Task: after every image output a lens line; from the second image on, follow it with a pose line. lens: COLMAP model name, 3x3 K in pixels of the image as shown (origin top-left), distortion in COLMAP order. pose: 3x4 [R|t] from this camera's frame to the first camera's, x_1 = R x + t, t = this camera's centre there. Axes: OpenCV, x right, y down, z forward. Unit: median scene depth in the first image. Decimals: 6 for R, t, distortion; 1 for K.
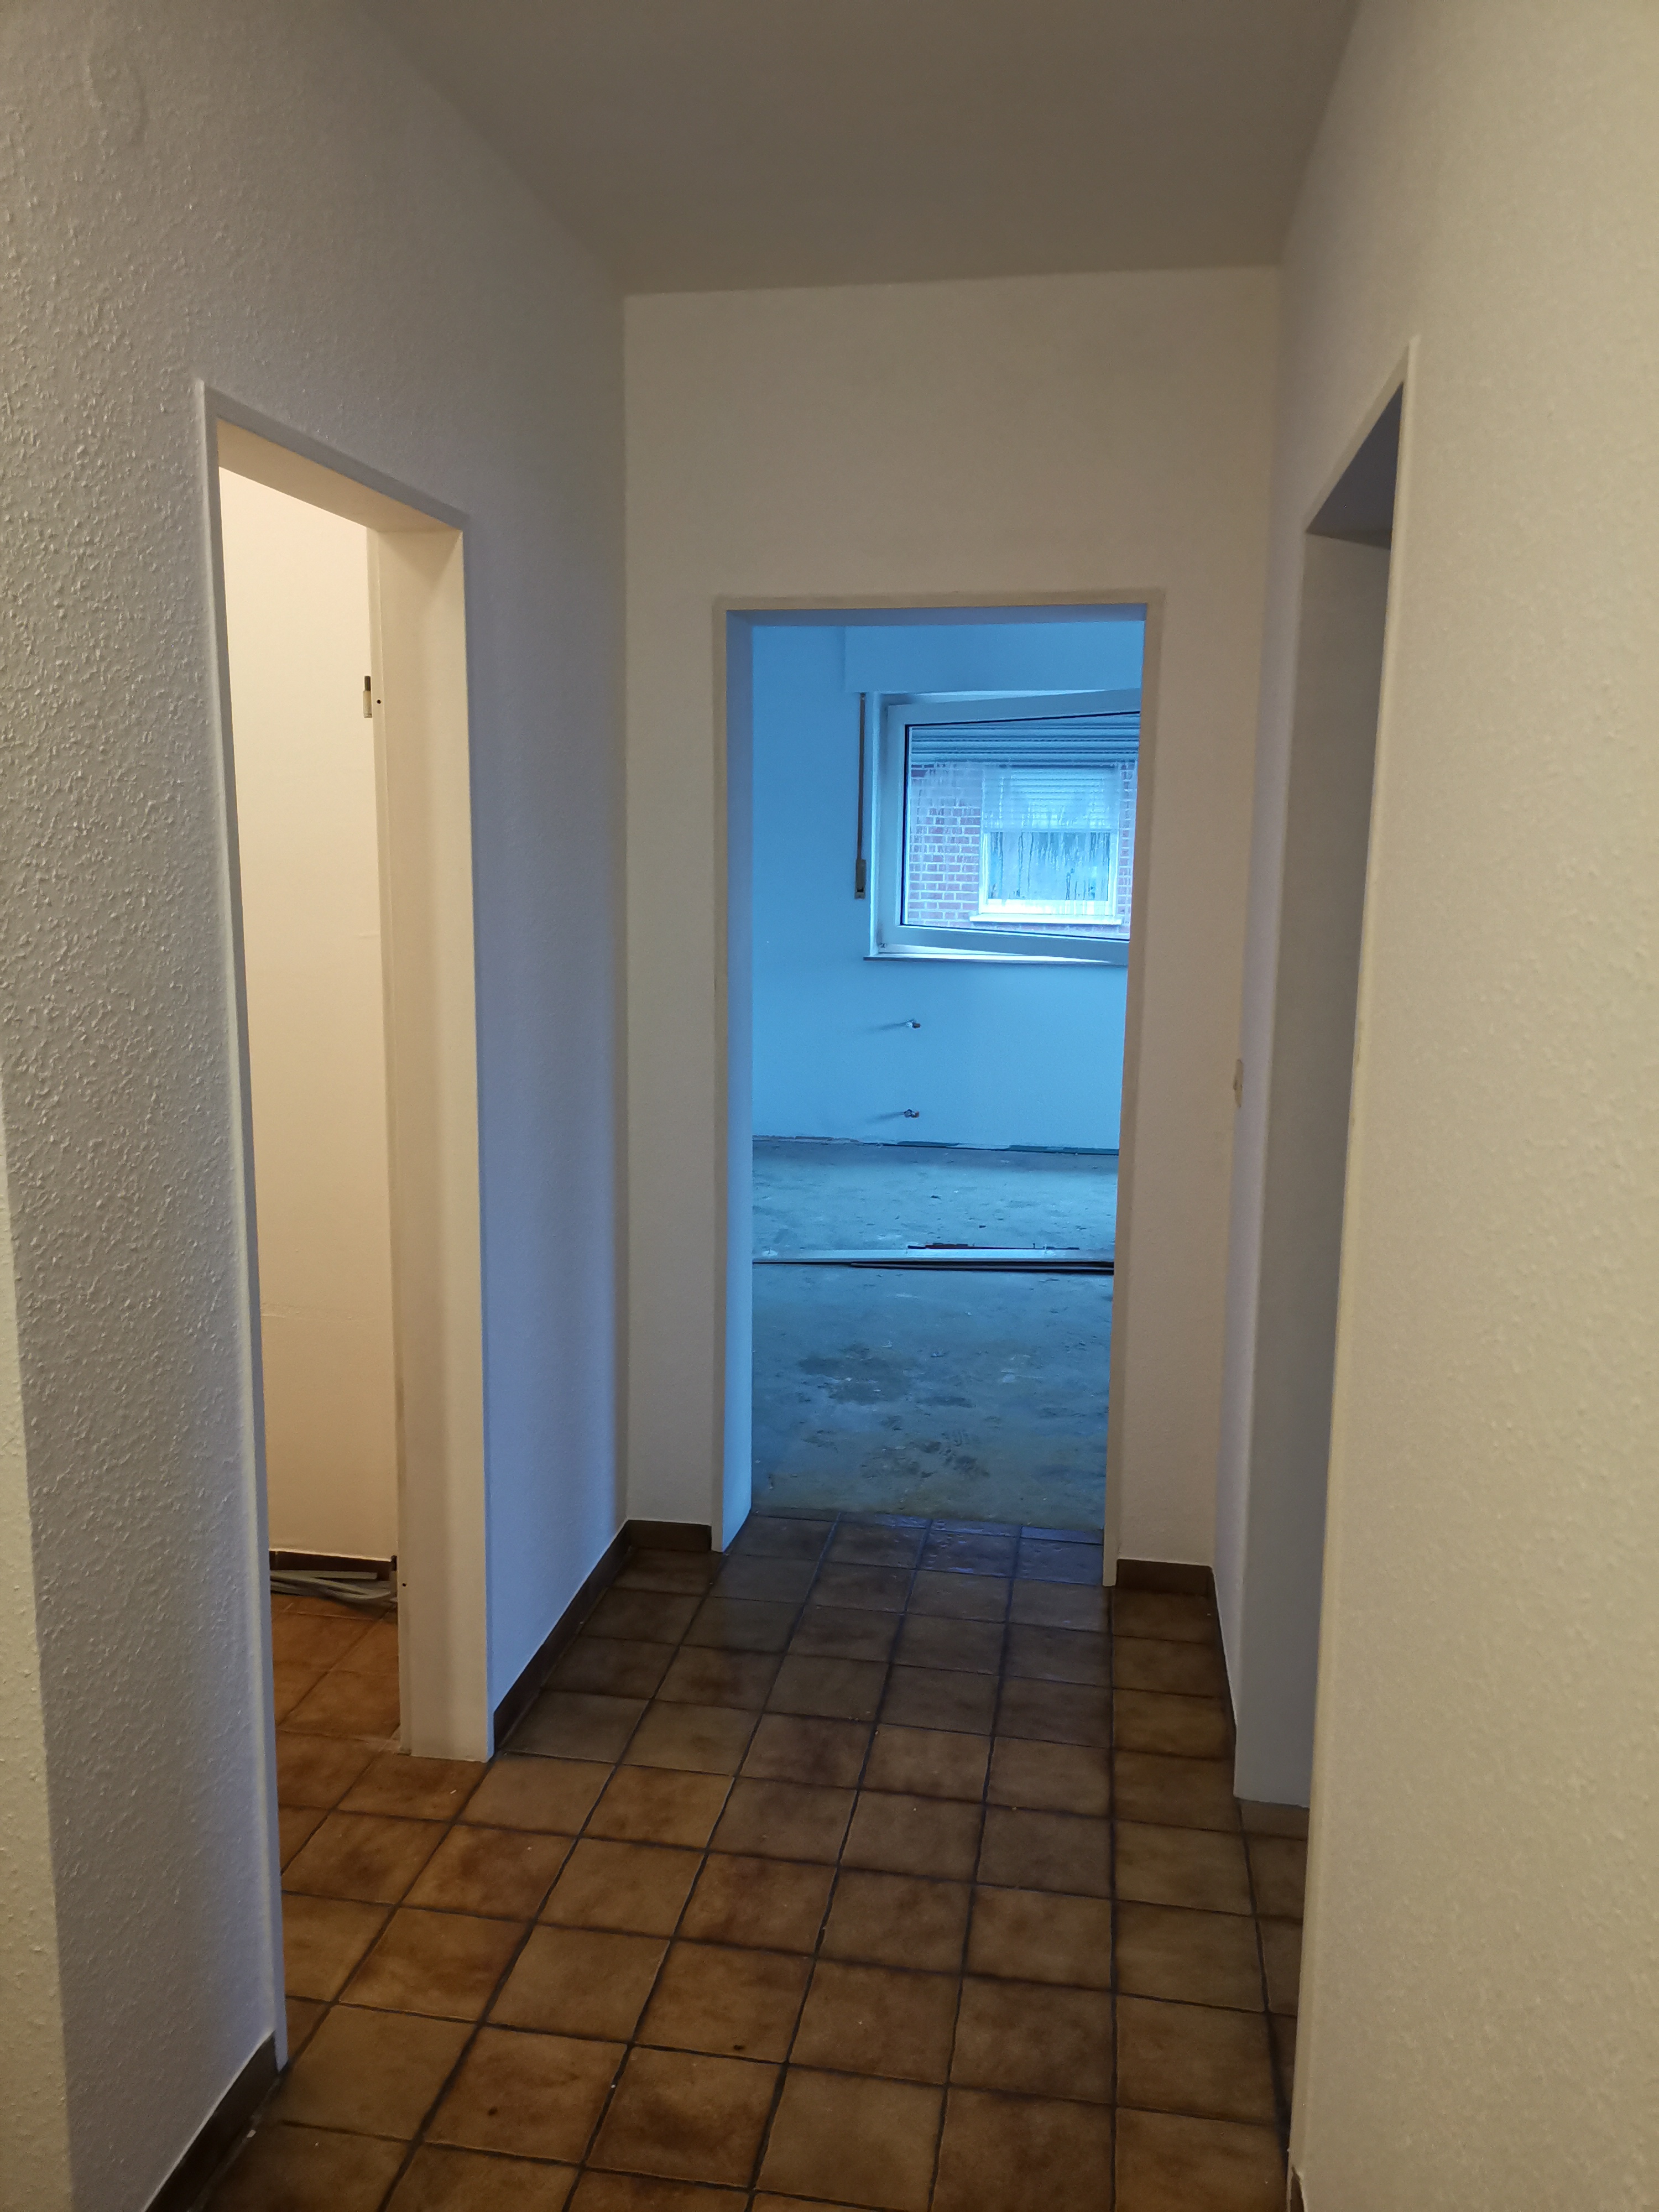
lens RADIAL K [[1650.0, 0, 829.5], [0, 1650.0, 1106.0], [0, 0, 1]] dist [0.055297, -0.054522]
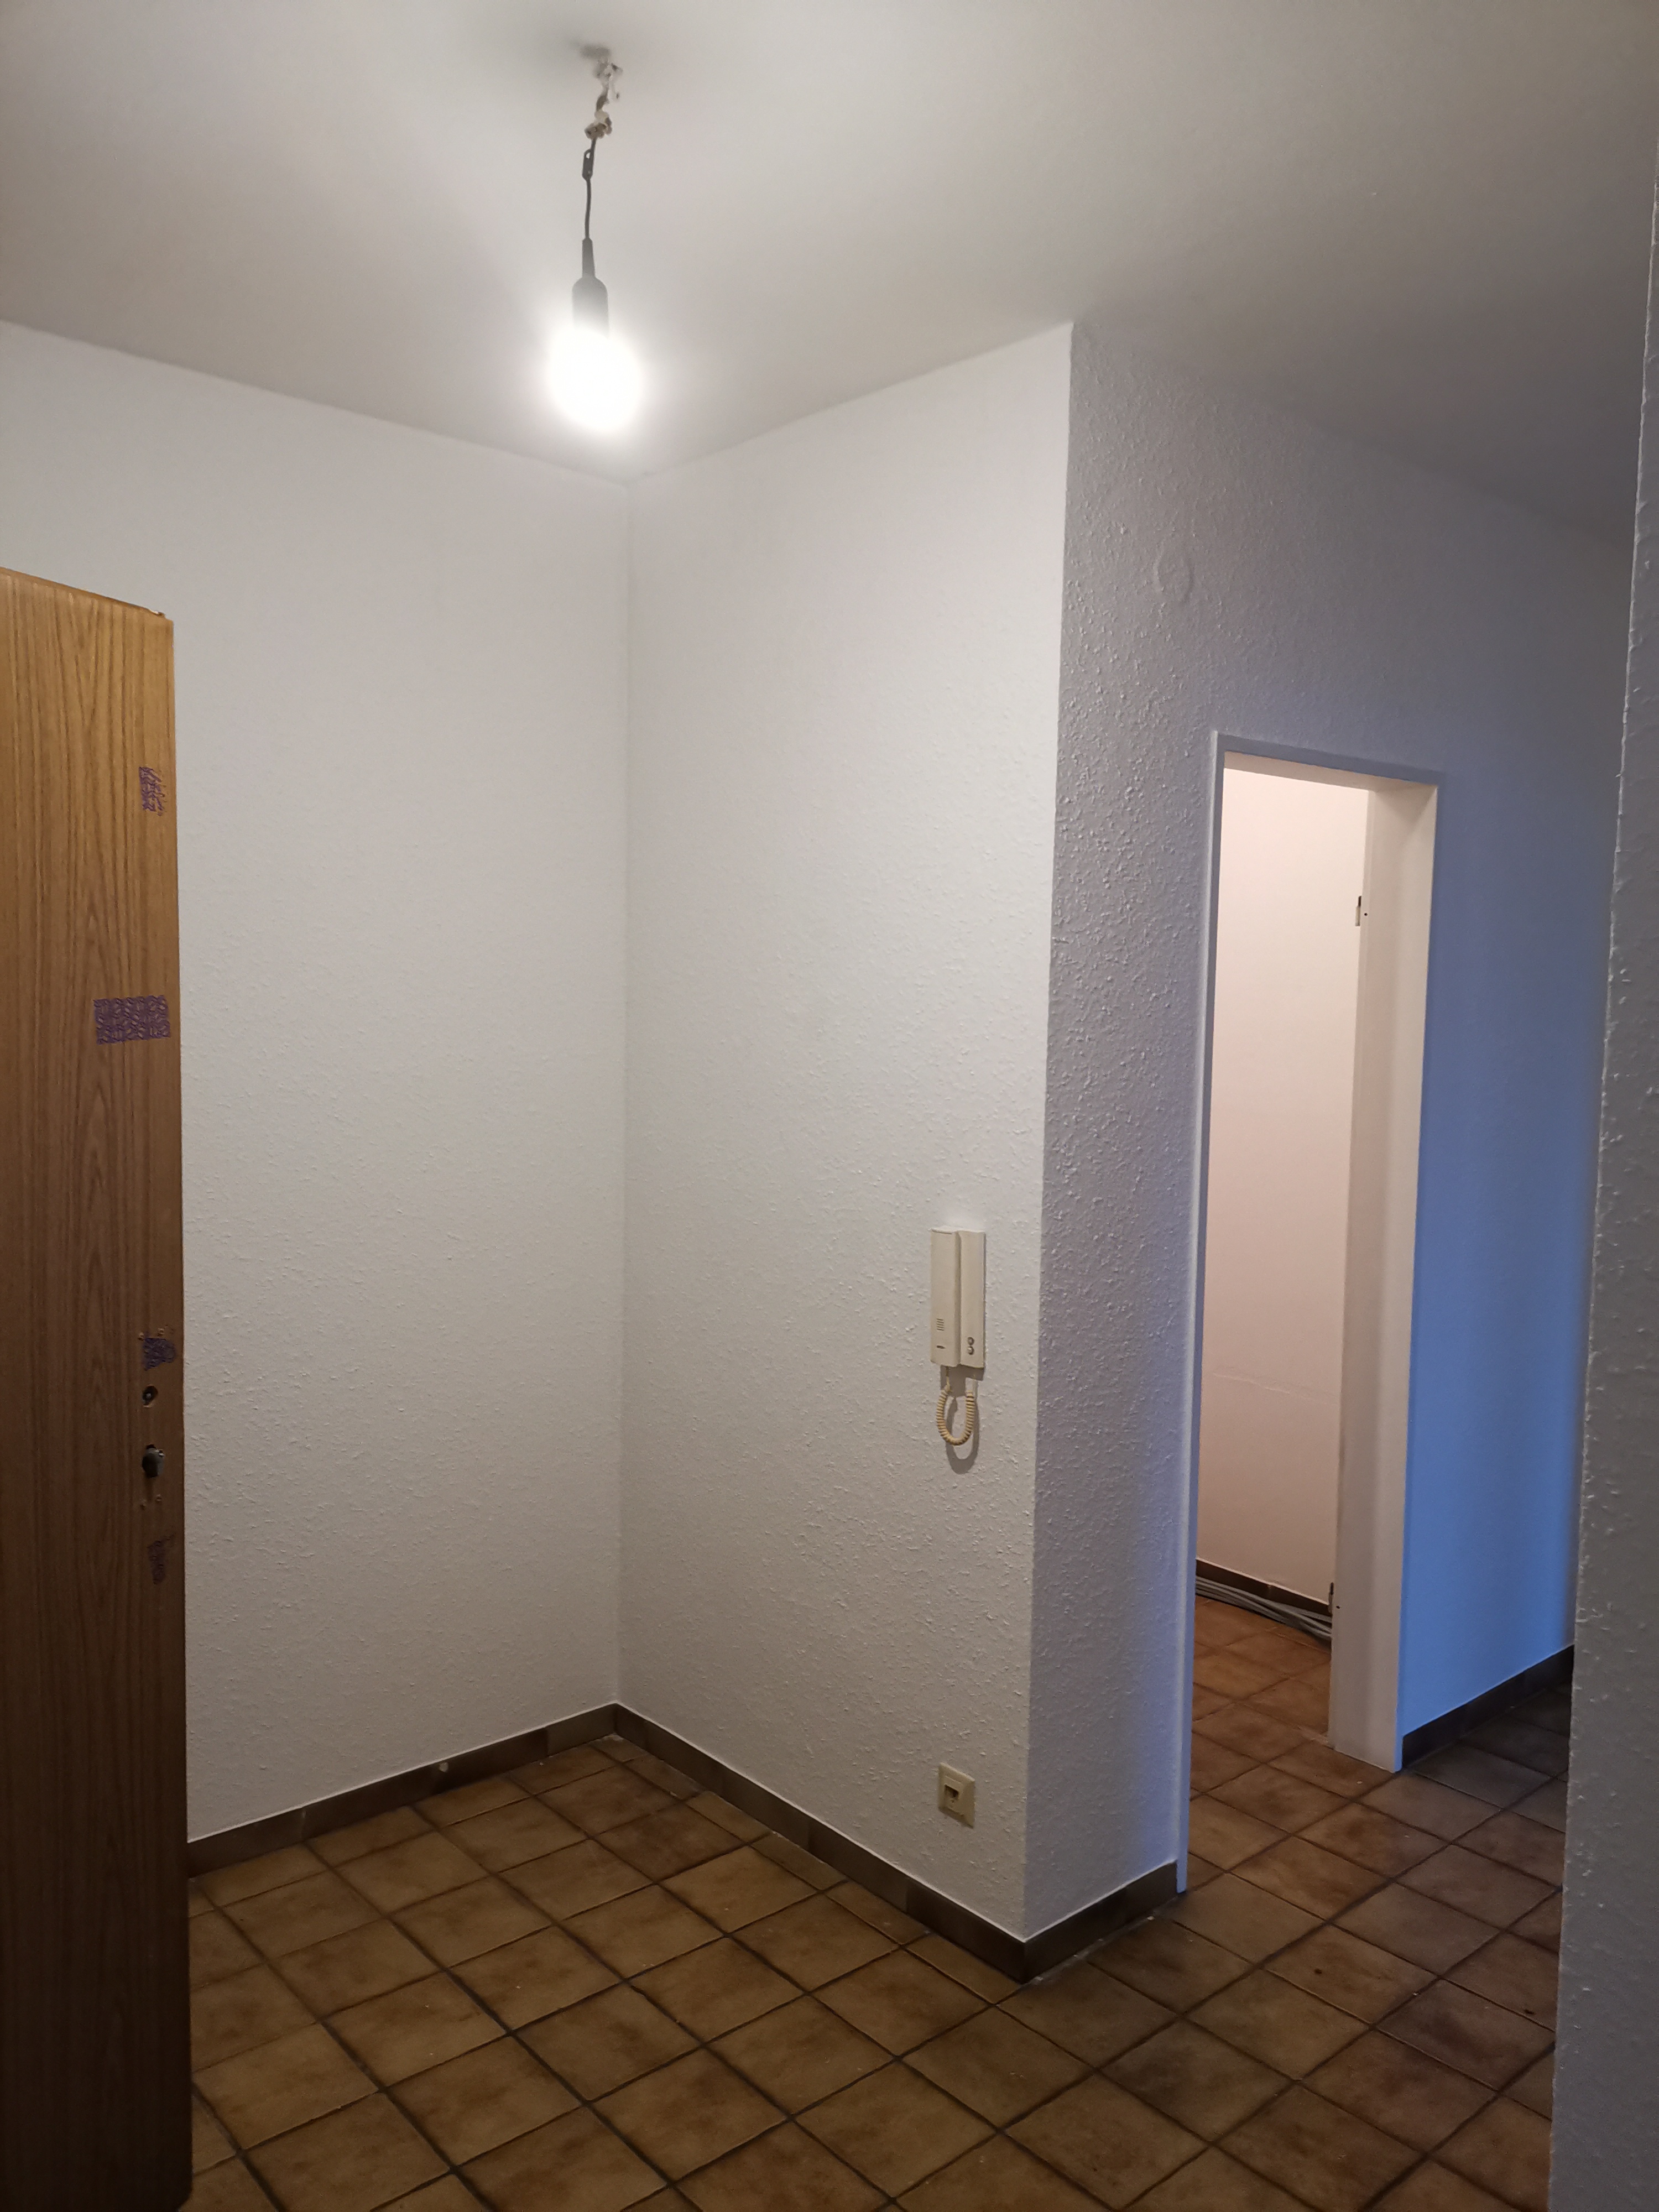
lens RADIAL K [[1650.0, 0, 829.5], [0, 1650.0, 1106.0], [0, 0, 1]] dist [0.055297, -0.054522]
pose [[0.774673, 0.048656, -0.630488, 0.263136], [-0.112727, 0.991691, -0.061976, 0.042595], [0.622234, 0.119084, 0.773721, -0.303058]]
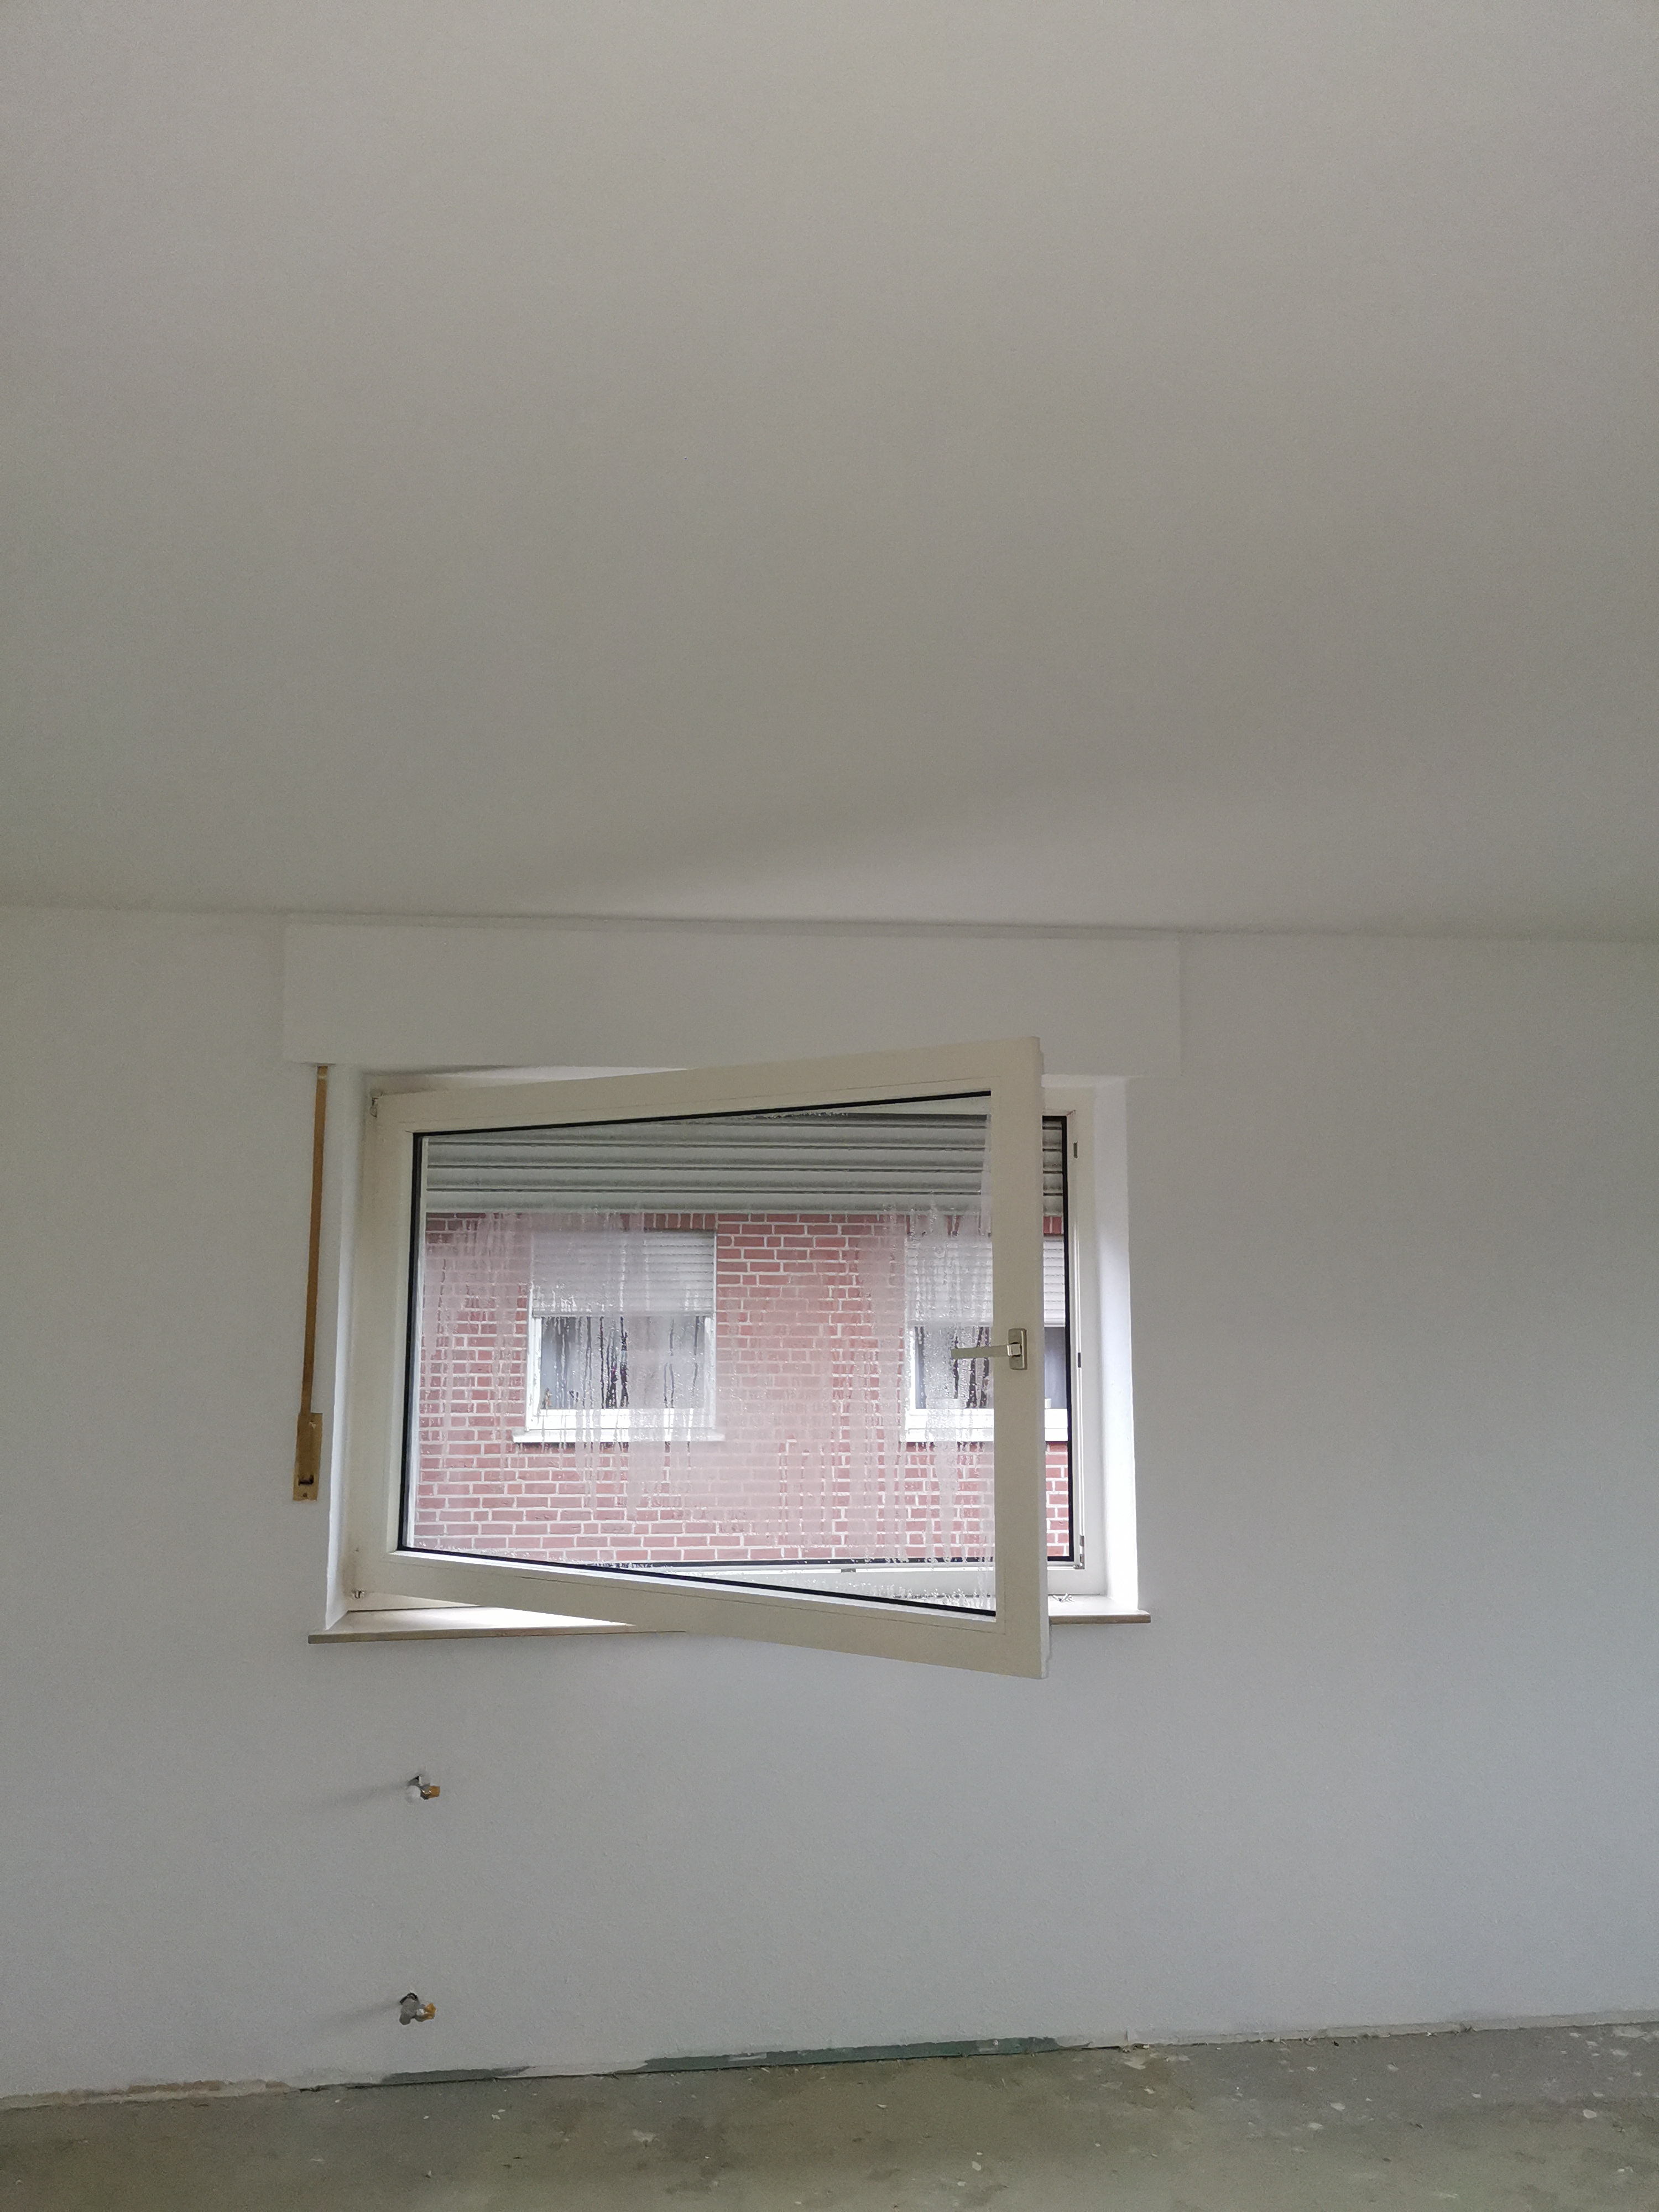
lens RADIAL K [[1650.0, 0, 829.5], [0, 1650.0, 1106.0], [0, 0, 1]] dist [0.055297, -0.054522]
pose [[0.960302, 0.021583, 0.278125, 0.029442], [0.056478, 0.961313, -0.269605, -0.105934], [-0.273184, 0.274610, 0.921933, 0.549696]]
